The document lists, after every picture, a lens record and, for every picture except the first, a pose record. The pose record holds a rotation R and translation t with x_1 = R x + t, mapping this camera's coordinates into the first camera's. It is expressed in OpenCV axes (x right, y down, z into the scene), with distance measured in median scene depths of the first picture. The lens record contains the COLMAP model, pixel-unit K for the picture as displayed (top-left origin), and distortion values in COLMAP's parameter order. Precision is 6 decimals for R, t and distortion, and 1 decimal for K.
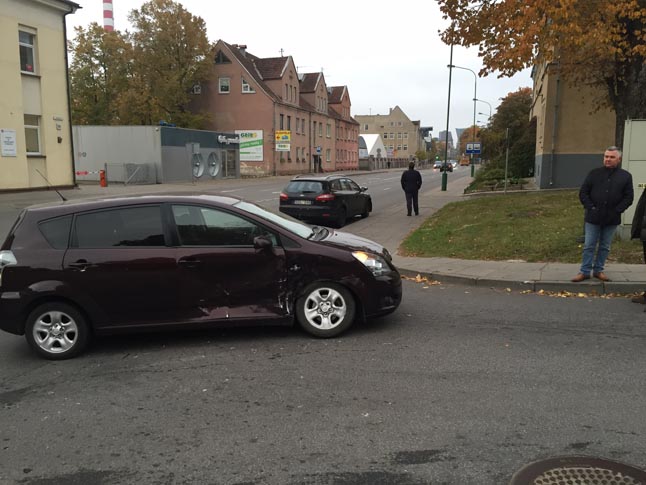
lens RADIAL K [[574.1, 0, 325.4], [0, 574.1, 243.4], [0, 0, 1]] dist [0.078566, -0.111905]
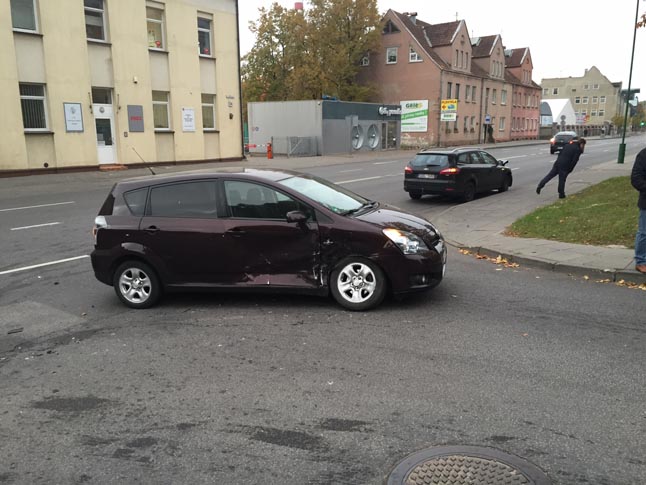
lens RADIAL K [[574.1, 0, 318.2], [0, 574.1, 246.0], [0, 0, 1]] dist [0.078566, -0.111905]
pose [[0.946521, 0.051935, -0.318436, 0.201755], [-0.034319, 0.997567, 0.060687, -0.010536], [0.320812, -0.046513, 0.946000, -0.001580]]
